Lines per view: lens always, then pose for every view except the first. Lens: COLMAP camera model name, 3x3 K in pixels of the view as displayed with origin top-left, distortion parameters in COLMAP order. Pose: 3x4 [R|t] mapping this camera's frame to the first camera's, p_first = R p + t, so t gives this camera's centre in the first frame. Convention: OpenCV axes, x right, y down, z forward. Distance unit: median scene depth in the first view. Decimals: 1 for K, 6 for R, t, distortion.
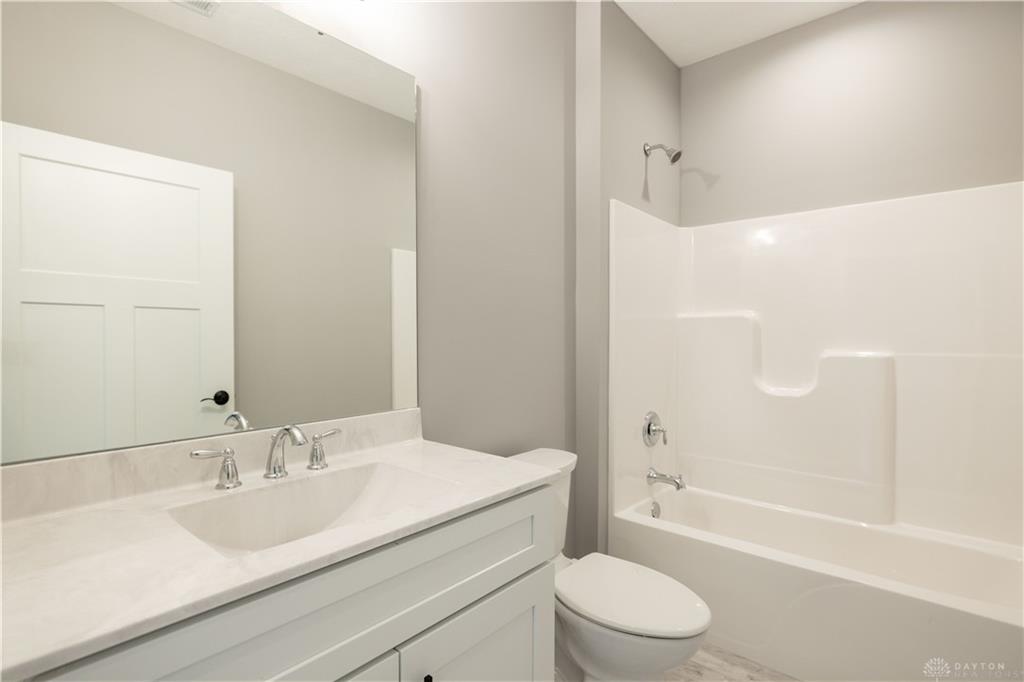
lens RADIAL K [[494.9, 0, 512.0], [0, 494.9, 341.0], [0, 0, 1]] dist [-0.005618, -0.000487]
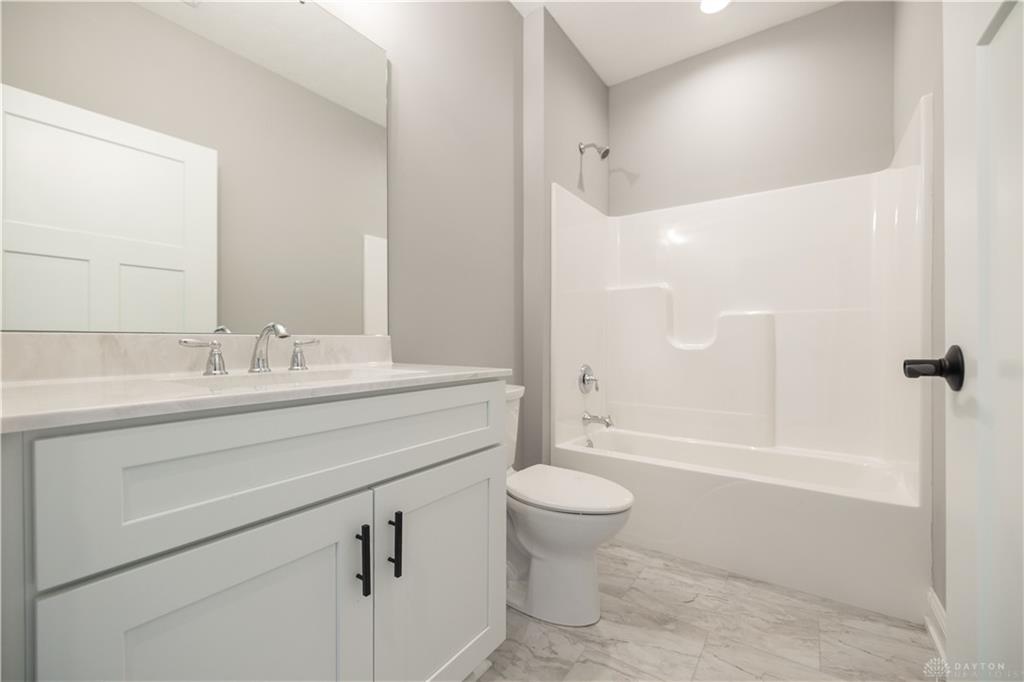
lens RADIAL K [[423.6, 0, 512.0], [0, 423.6, 341.0], [0, 0, 1]] dist [-0.002496, -0.000301]
pose [[0.994880, -0.000012, 0.101062, -0.001685], [0.001143, 0.999937, -0.011137, 0.112137], [-0.101056, 0.011196, 0.994818, -0.010062]]
